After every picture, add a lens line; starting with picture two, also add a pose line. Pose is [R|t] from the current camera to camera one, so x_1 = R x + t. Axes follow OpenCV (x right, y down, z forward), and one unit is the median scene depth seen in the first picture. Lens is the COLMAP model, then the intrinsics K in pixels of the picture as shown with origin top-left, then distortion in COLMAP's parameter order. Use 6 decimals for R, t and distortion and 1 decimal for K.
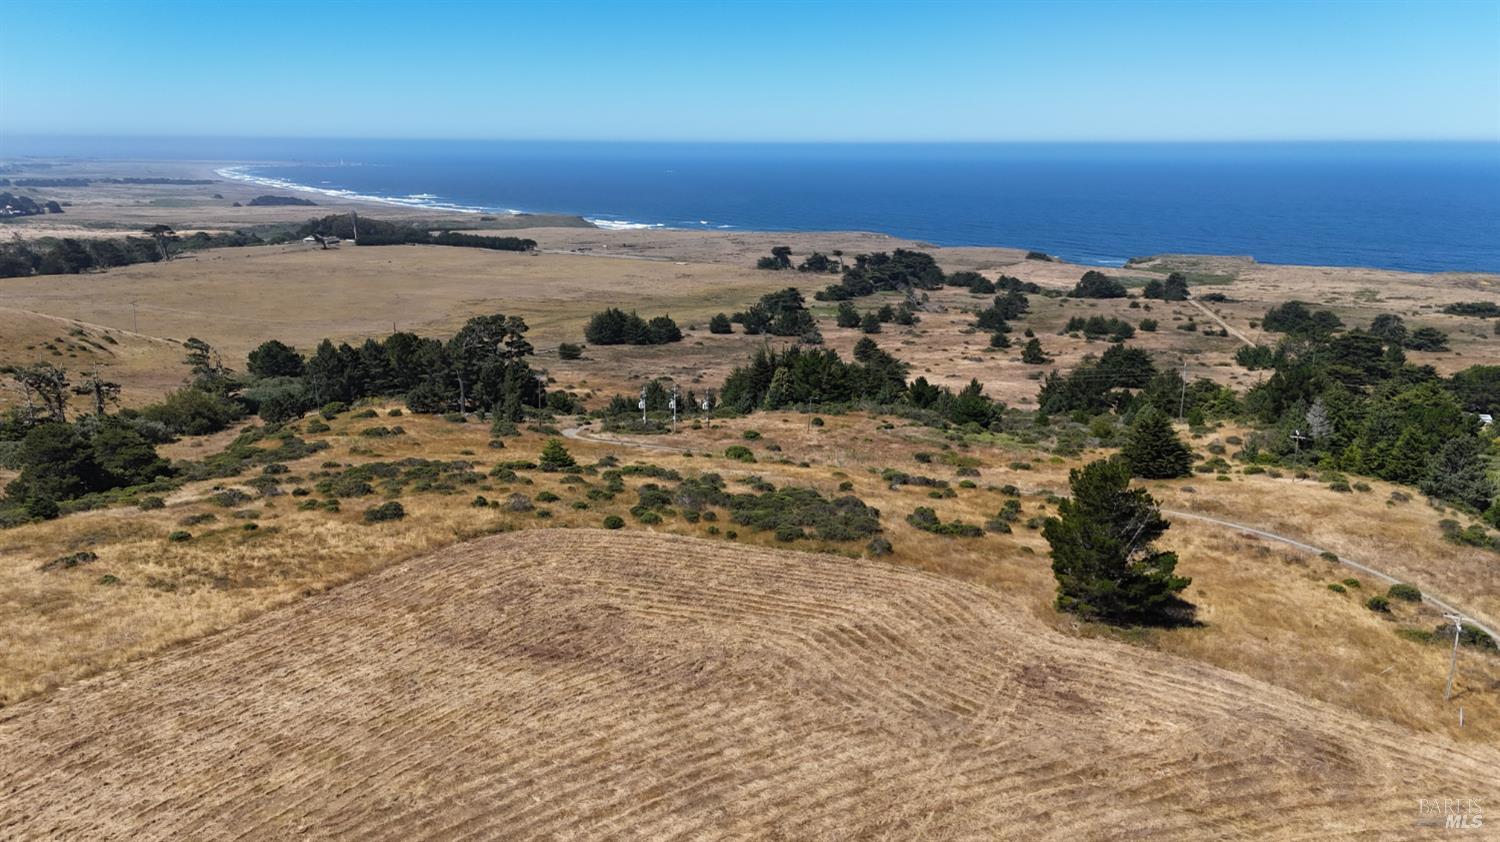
lens RADIAL K [[1104.3, 0, 747.9], [0, 1104.3, 426.9], [0, 0, 1]] dist [0.092164, -0.095425]
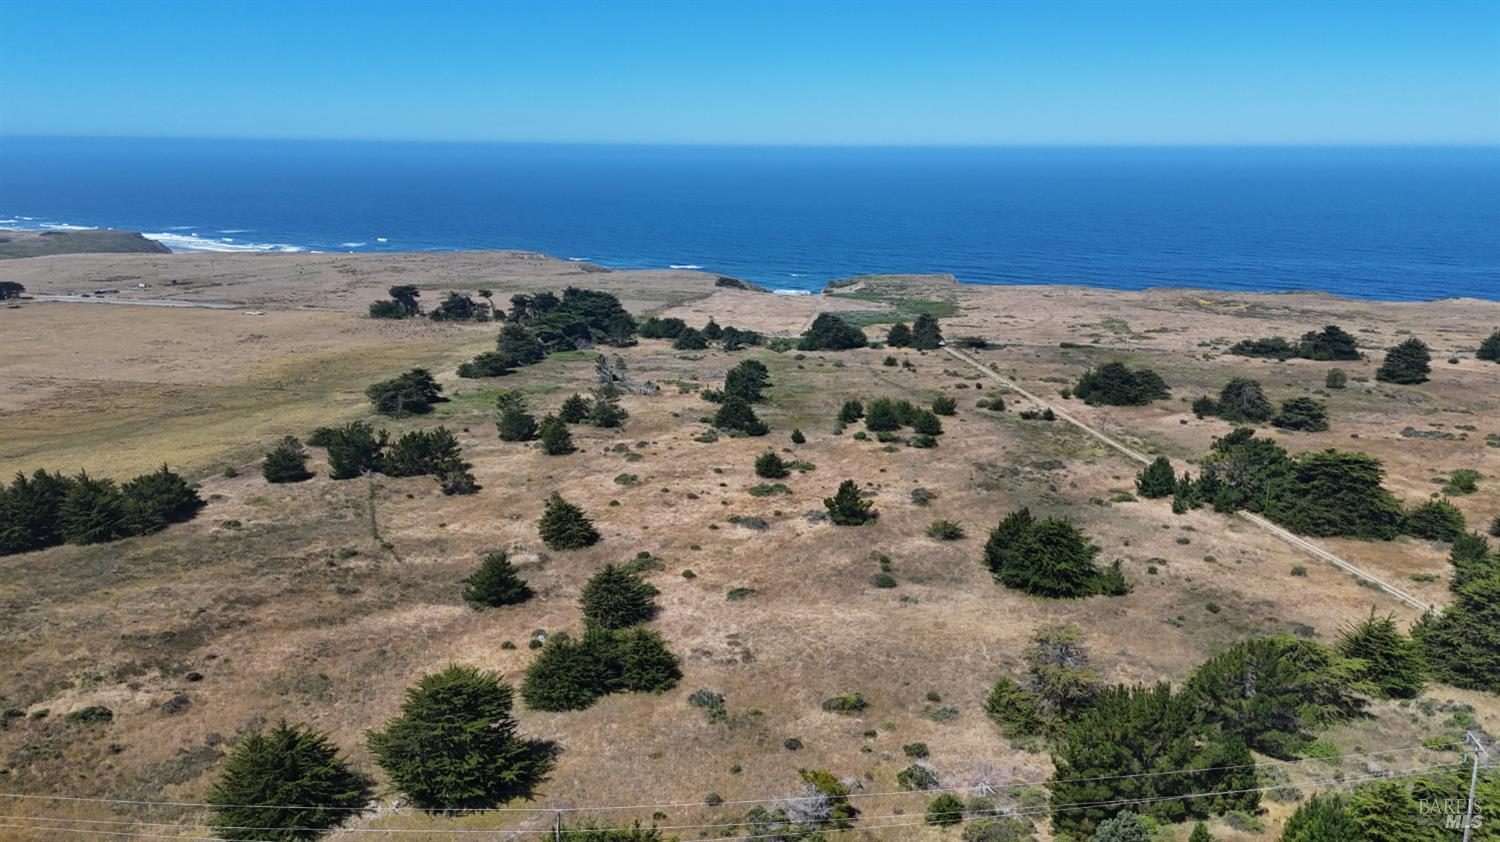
lens RADIAL K [[1104.3, 0, 749.6], [0, 1104.3, 418.6], [0, 0, 1]] dist [0.092164, -0.095425]
pose [[0.949998, -0.072198, 0.303794, 0.031581], [0.074596, 0.997207, 0.003723, -0.113121], [-0.303214, 0.019125, 0.952731, 0.437860]]
